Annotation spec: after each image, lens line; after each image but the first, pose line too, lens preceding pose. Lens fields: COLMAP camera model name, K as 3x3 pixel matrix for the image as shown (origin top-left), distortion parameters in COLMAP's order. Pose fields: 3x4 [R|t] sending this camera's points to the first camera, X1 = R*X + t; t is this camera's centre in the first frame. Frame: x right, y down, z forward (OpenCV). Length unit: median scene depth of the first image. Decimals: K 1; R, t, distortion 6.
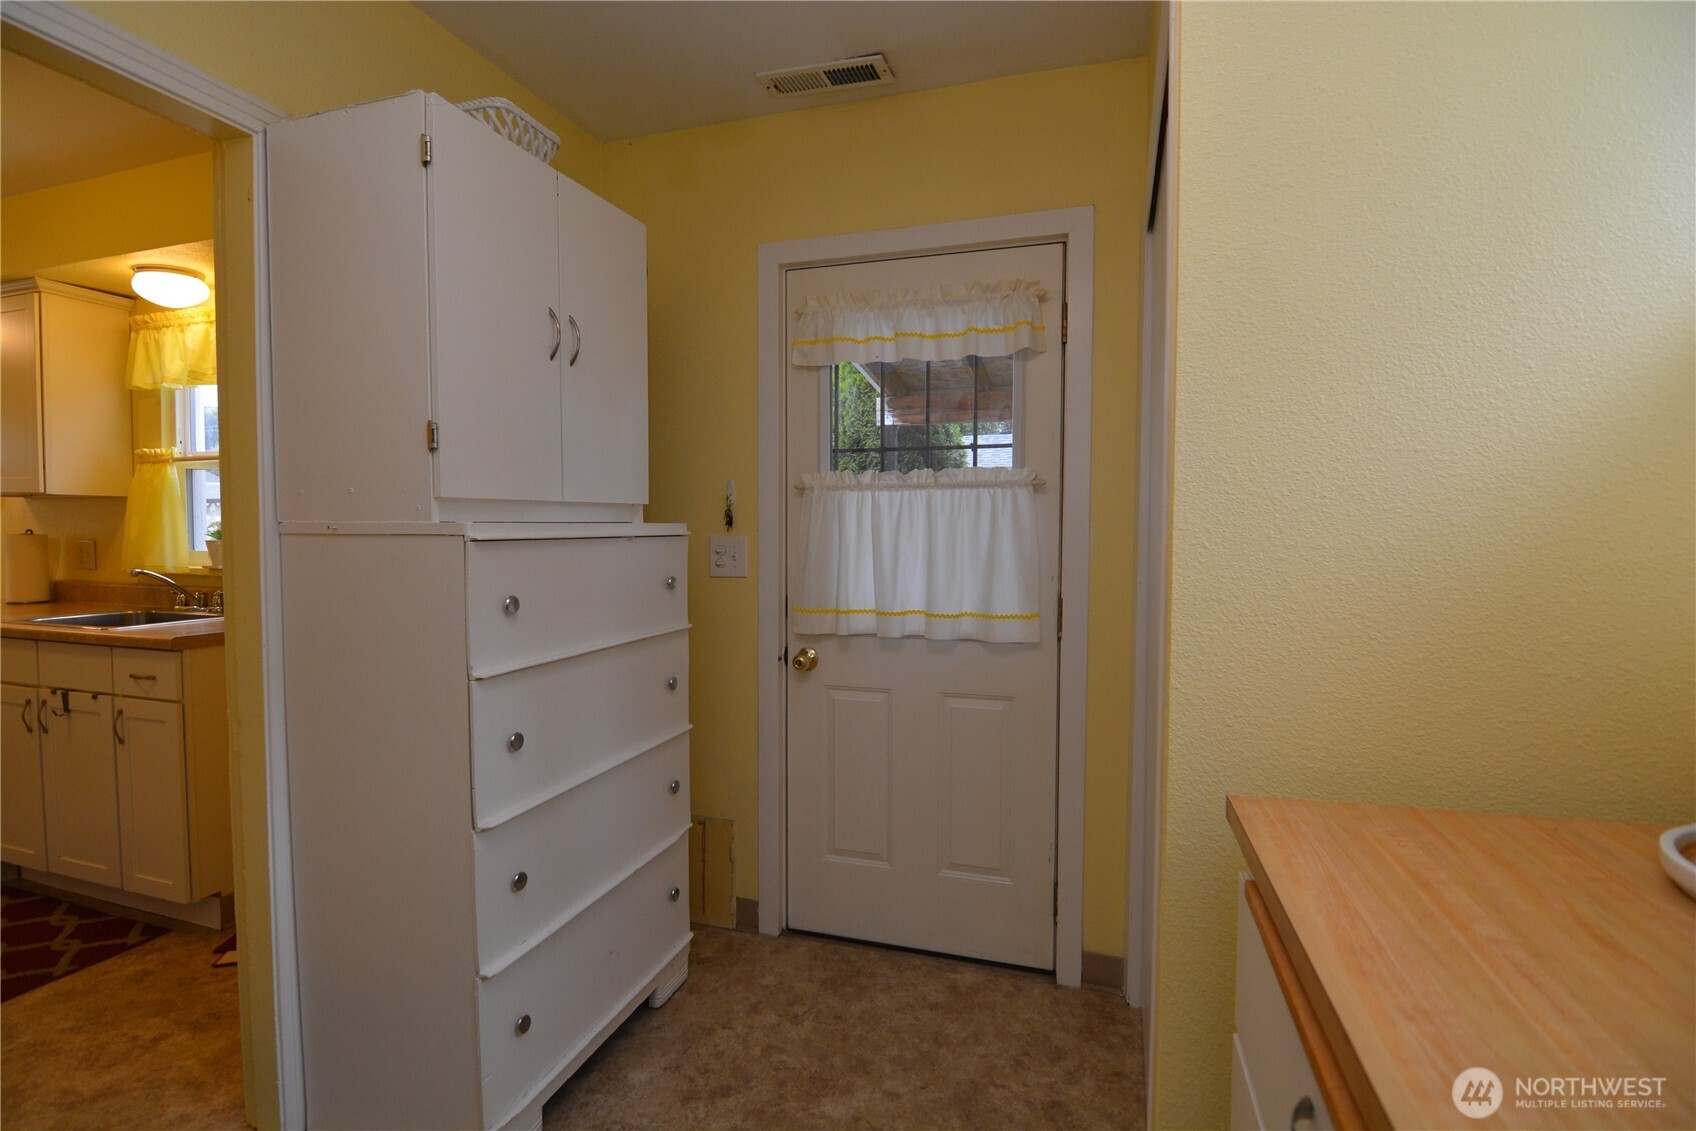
lens RADIAL K [[817.9, 0, 840.0], [0, 817.9, 570.6], [0, 0, 1]] dist [-0.009971, -0.008721]
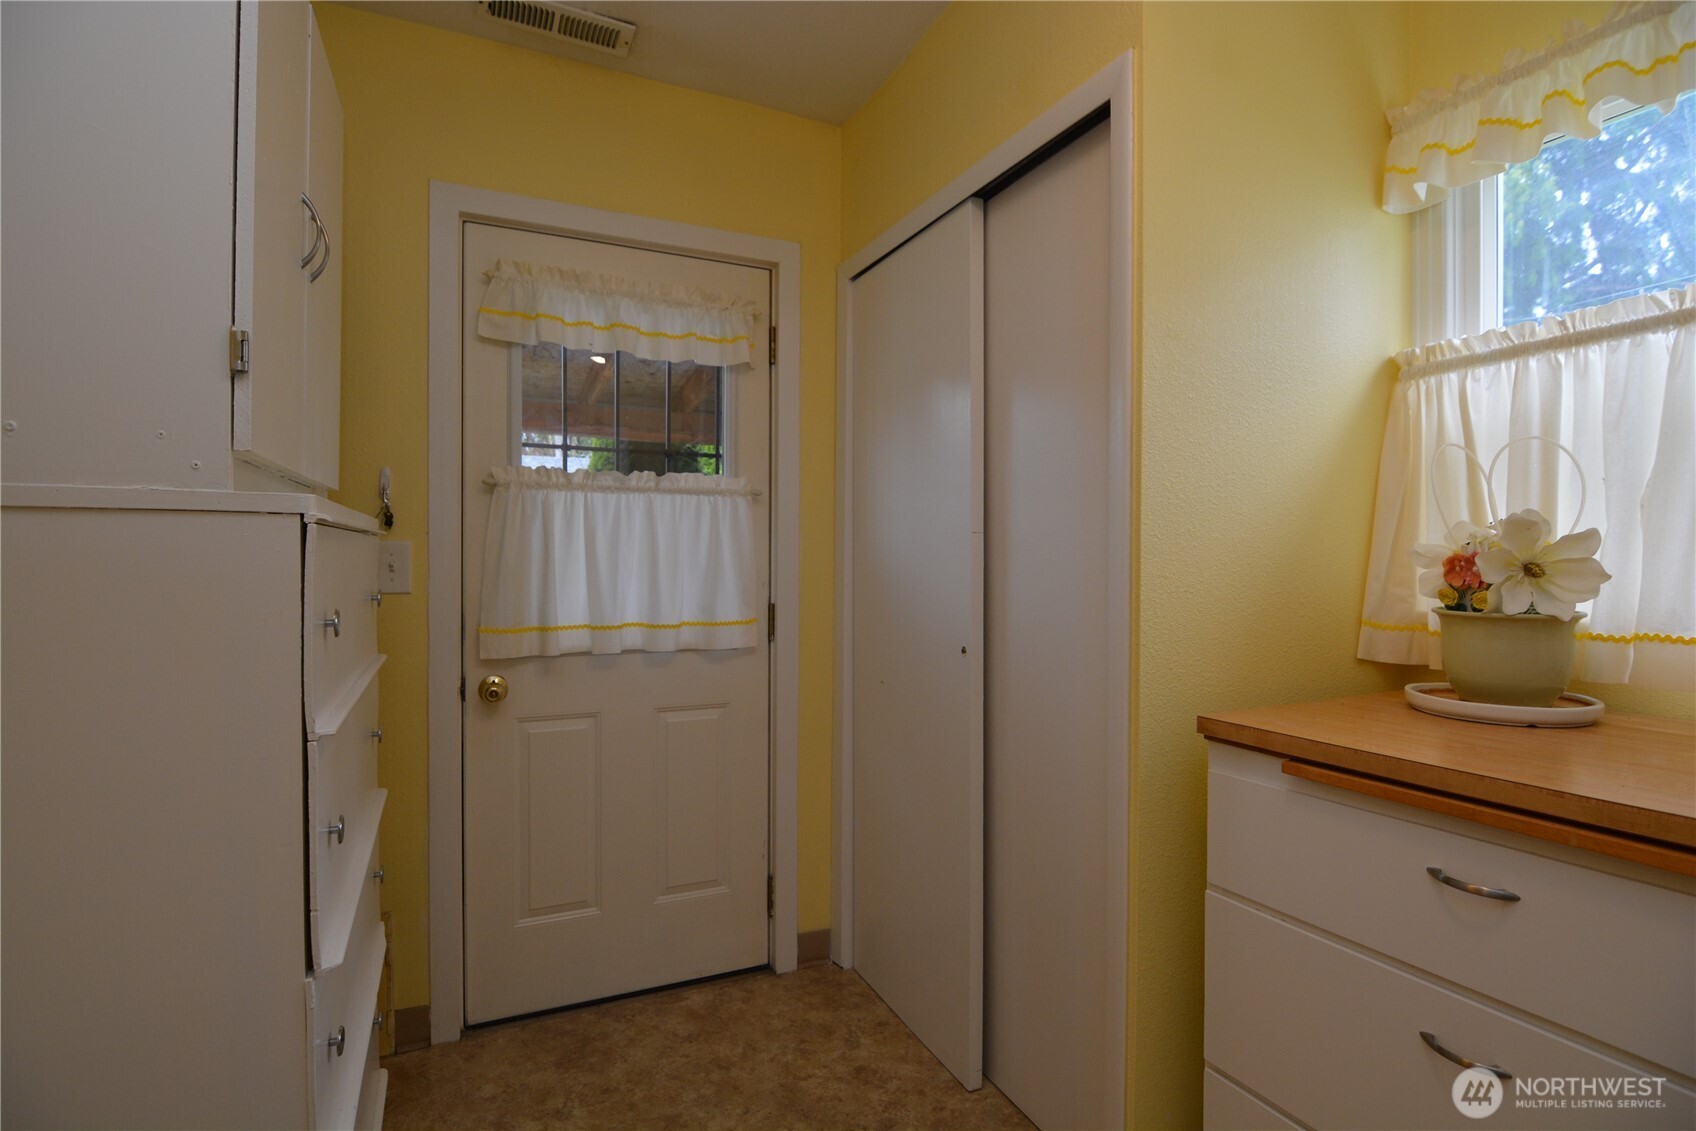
lens RADIAL K [[817.9, 0, 840.0], [0, 817.9, 570.6], [0, 0, 1]] dist [-0.009971, -0.008721]
pose [[0.736434, -0.006238, 0.676481, -0.372648], [0.028878, 0.999336, -0.022222, 0.017457], [-0.675893, 0.035901, 0.736125, 0.158611]]
